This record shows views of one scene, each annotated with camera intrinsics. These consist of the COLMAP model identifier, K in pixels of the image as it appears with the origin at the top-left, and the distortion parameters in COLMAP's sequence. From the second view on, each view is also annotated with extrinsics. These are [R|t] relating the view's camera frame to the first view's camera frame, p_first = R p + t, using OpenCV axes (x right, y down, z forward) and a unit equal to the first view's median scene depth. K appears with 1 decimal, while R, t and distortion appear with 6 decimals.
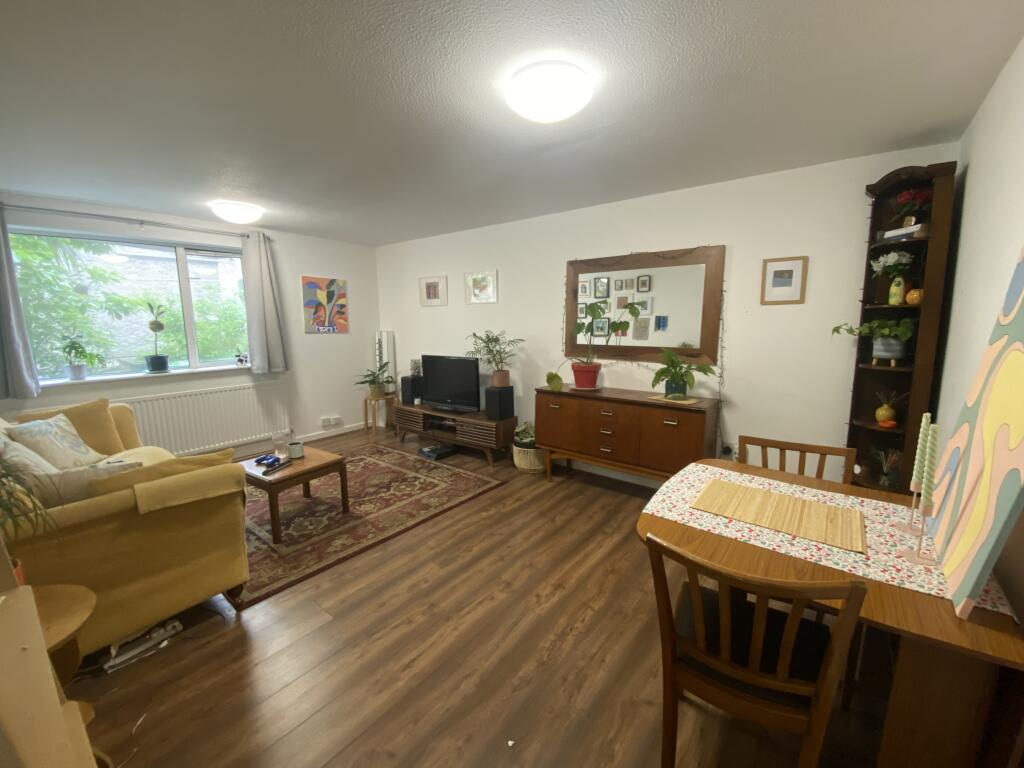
lens RADIAL K [[410.0, 0, 511.0], [0, 410.0, 381.8], [0, 0, 1]] dist [-0.001495, -0.000533]
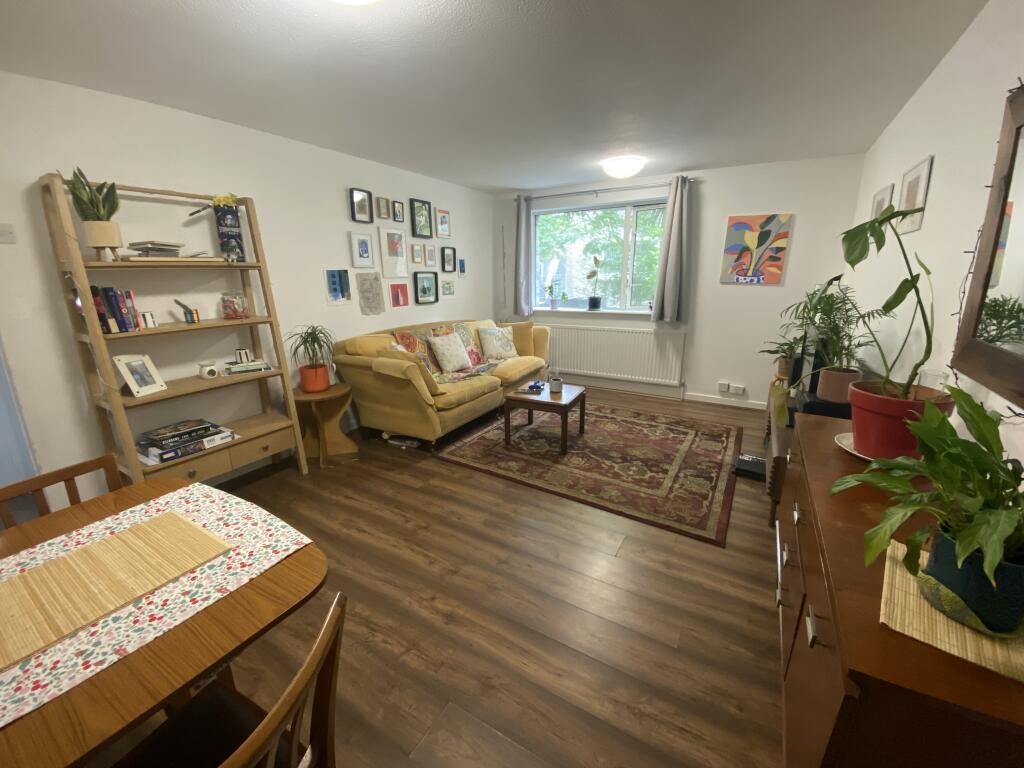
lens RADIAL K [[410.0, 0, 510.3], [0, 410.0, 388.9], [0, 0, 1]] dist [-0.001495, -0.000533]
pose [[0.097862, 0.279873, -0.955036, 0.439271], [-0.136982, 0.954296, 0.265620, -0.088859], [0.985728, 0.104829, 0.131727, 0.542861]]
